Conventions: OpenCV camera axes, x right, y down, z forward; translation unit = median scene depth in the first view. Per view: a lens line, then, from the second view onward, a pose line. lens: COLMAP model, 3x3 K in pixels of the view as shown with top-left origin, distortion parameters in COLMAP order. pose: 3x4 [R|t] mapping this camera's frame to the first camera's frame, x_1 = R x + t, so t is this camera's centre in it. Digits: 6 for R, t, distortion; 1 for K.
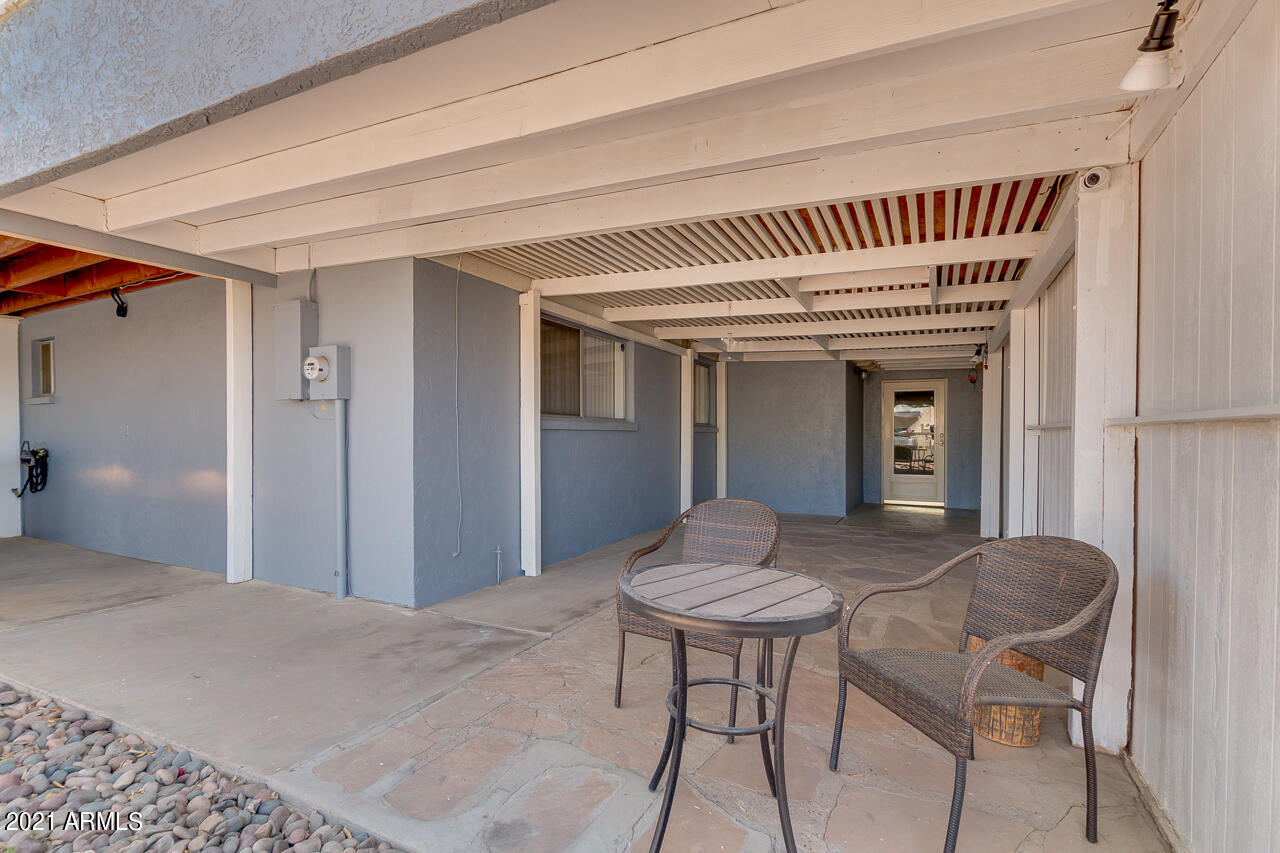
lens RADIAL K [[579.0, 0, 641.2], [0, 579.0, 435.7], [0, 0, 1]] dist [-0.000183, -0.000017]
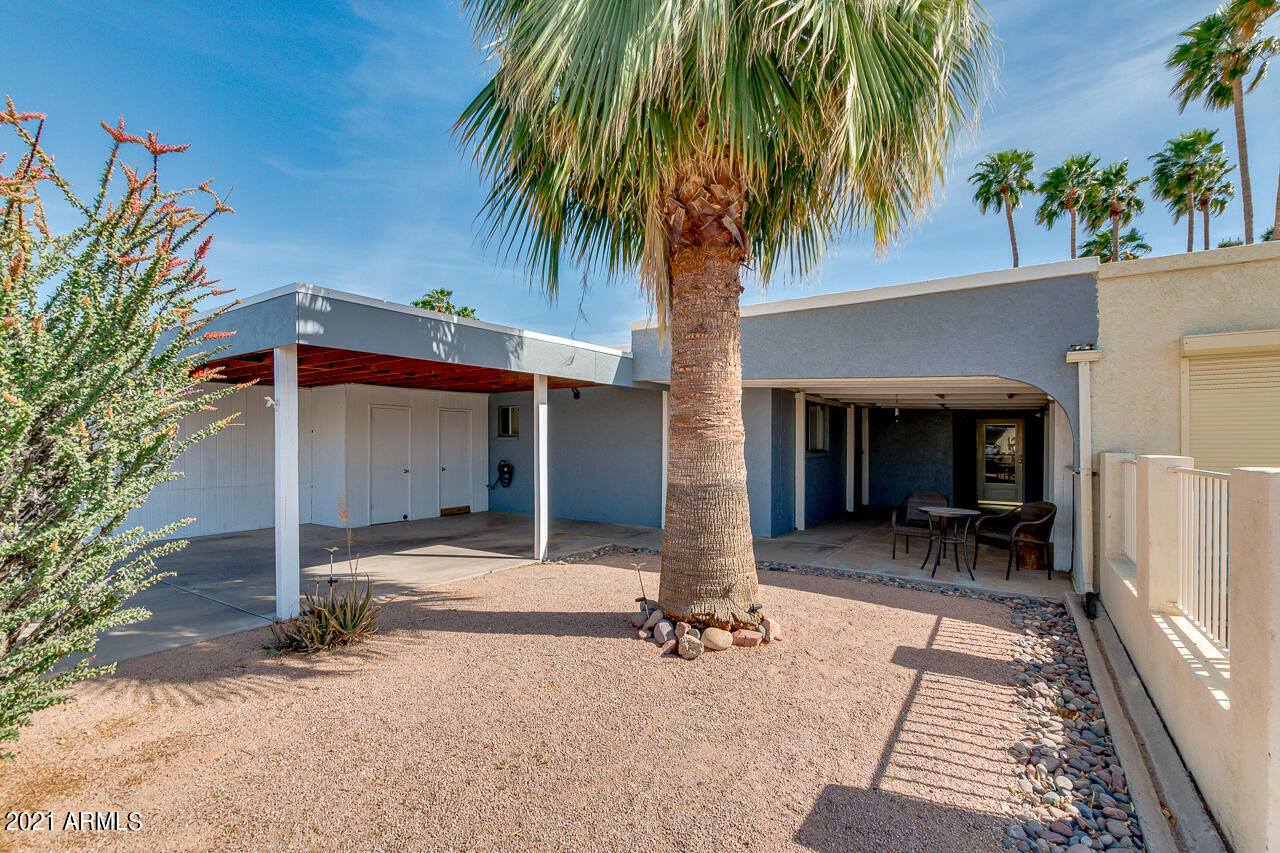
lens RADIAL K [[579.0, 0, 637.4], [0, 579.0, 437.6], [0, 0, 1]] dist [-0.000183, -0.000017]
pose [[0.993305, -0.003703, -0.115462, -0.320307], [0.002418, 0.999934, -0.011269, -0.038538], [0.115496, 0.010914, 0.993248, -0.671892]]
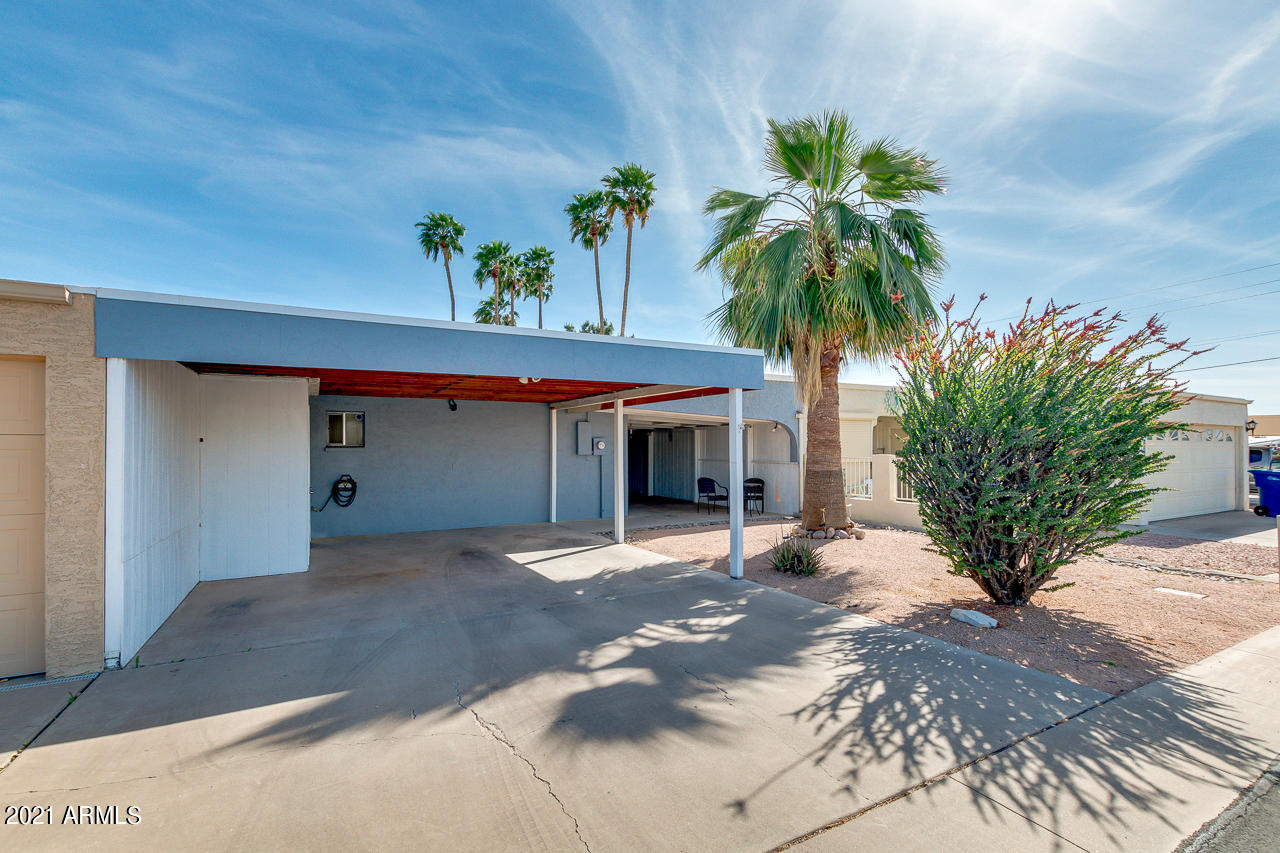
lens RADIAL K [[579.0, 0, 641.2], [0, 579.0, 431.0], [0, 0, 1]] dist [-0.000183, -0.000017]
pose [[0.555793, 0.021761, 0.831036, -1.564276], [0.006784, 0.999505, -0.030710, -0.050905], [-0.831293, 0.022706, 0.555371, -0.475526]]
